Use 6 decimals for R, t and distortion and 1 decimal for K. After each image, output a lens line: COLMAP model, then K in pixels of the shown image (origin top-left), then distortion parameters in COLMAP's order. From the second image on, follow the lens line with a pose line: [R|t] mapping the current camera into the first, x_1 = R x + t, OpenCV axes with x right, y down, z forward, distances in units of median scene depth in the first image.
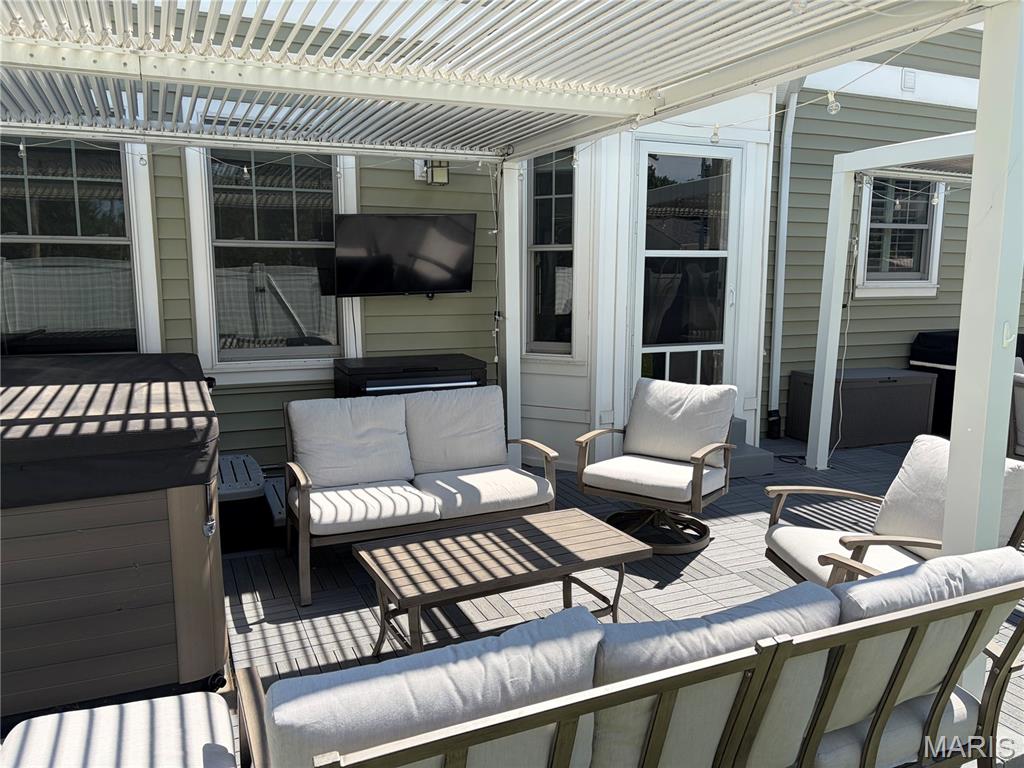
lens RADIAL K [[768.9, 0, 512.0], [0, 768.9, 384.0], [0, 0, 1]] dist [0.000883, -0.000136]
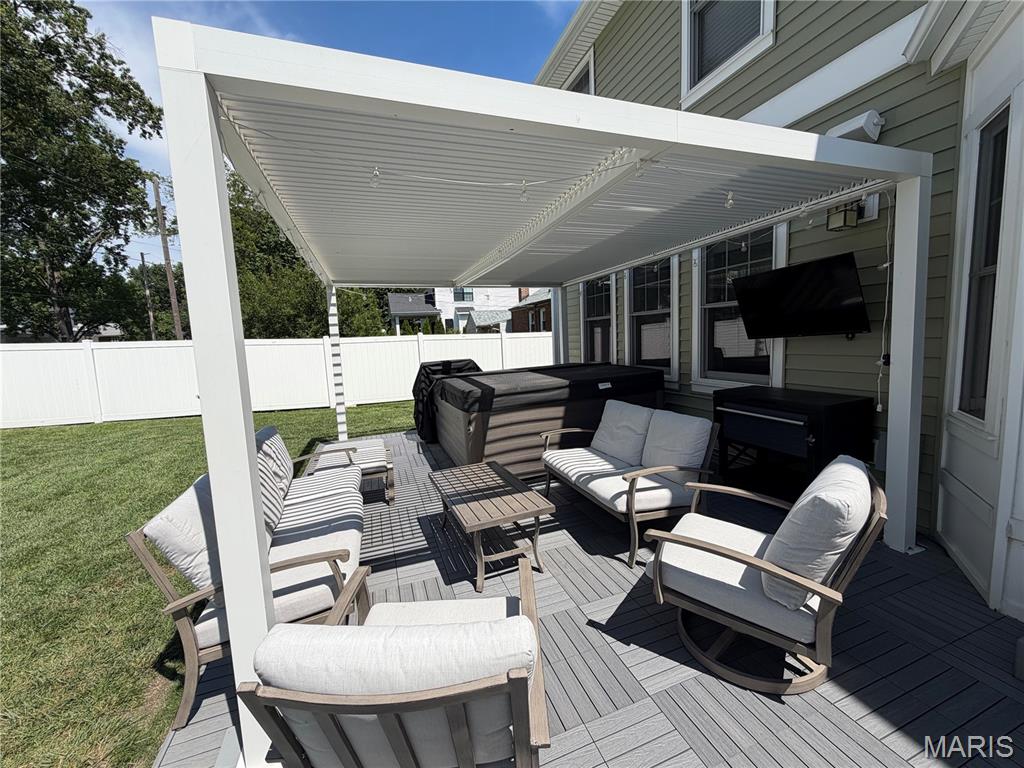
lens RADIAL K [[408.0, 0, 517.7], [0, 408.0, 388.3], [0, 0, 1]] dist [-0.002159, -0.000180]
pose [[-0.077085, 0.123127, -0.989392, 0.692277], [-0.093806, 0.987048, 0.130144, -0.111024], [0.992602, 0.102843, -0.064537, 0.884793]]
